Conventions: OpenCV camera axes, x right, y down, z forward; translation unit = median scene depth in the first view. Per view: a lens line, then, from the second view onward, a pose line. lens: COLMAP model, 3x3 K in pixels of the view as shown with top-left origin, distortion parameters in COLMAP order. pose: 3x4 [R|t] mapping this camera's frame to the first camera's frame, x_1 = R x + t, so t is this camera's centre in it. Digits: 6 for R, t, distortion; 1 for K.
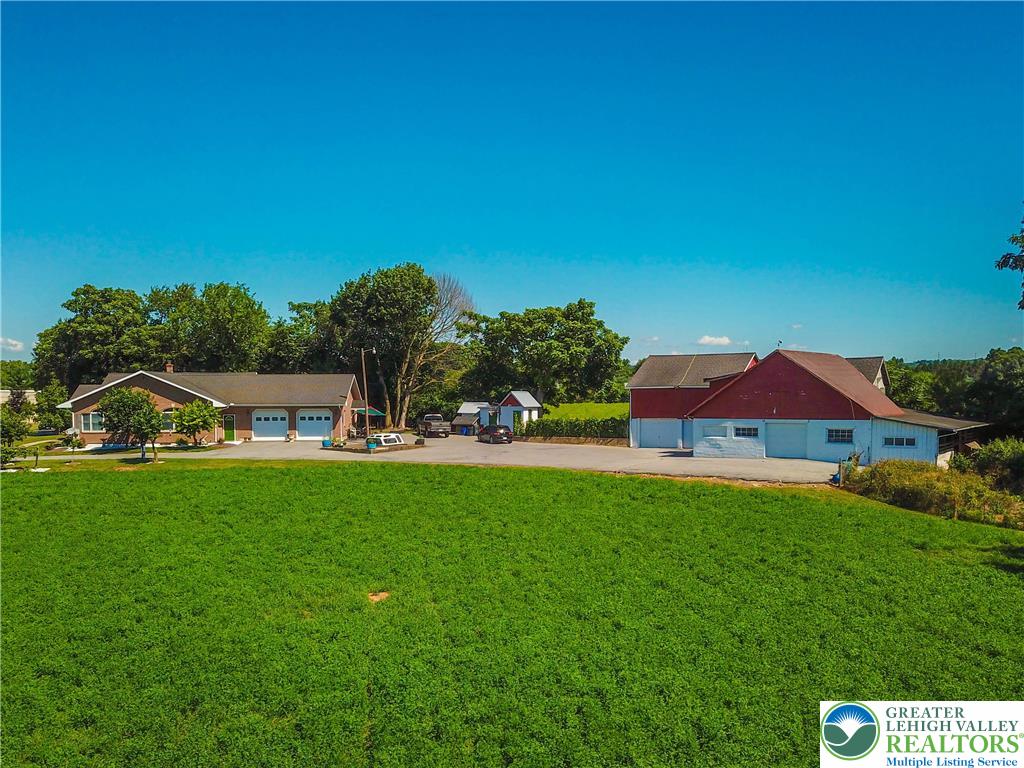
lens RADIAL K [[821.2, 0, 512.0], [0, 821.2, 384.0], [0, 0, 1]] dist [0.010728, -0.004548]
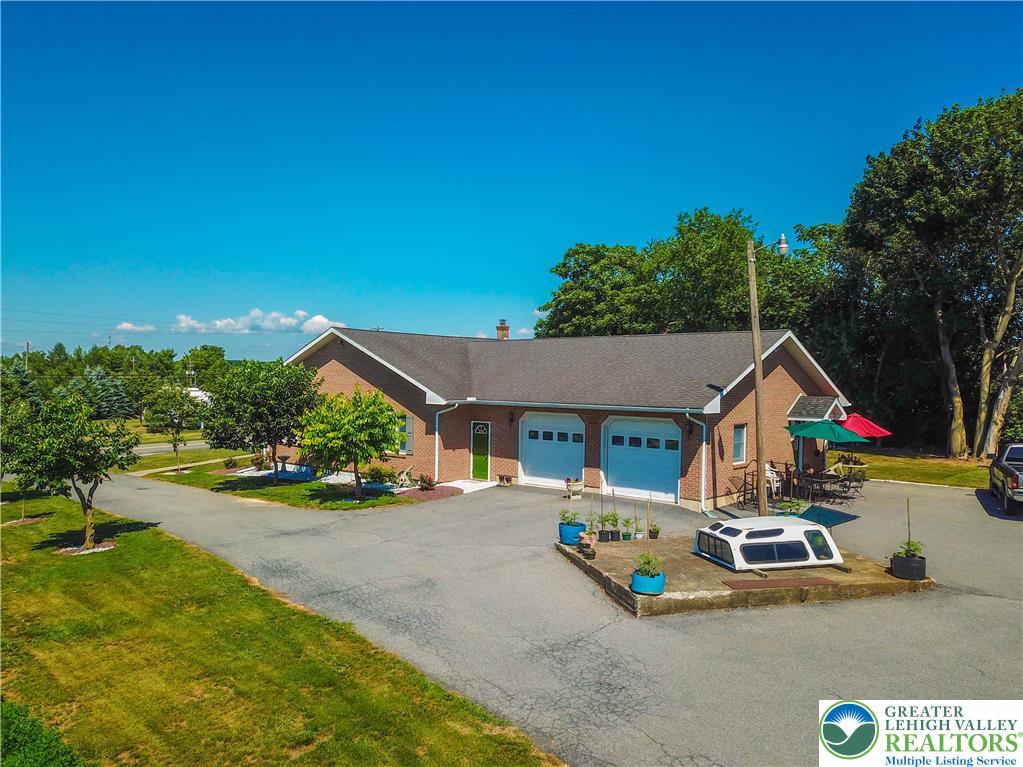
lens RADIAL K [[820.4, 0, 511.5], [0, 820.4, 383.5], [0, 0, 1]] dist [0.010728, -0.004548]
pose [[0.730268, 0.015268, -0.682990, -0.025640], [-0.006962, 0.999865, 0.014909, 0.009616], [0.683125, -0.006133, 0.730276, 0.680861]]
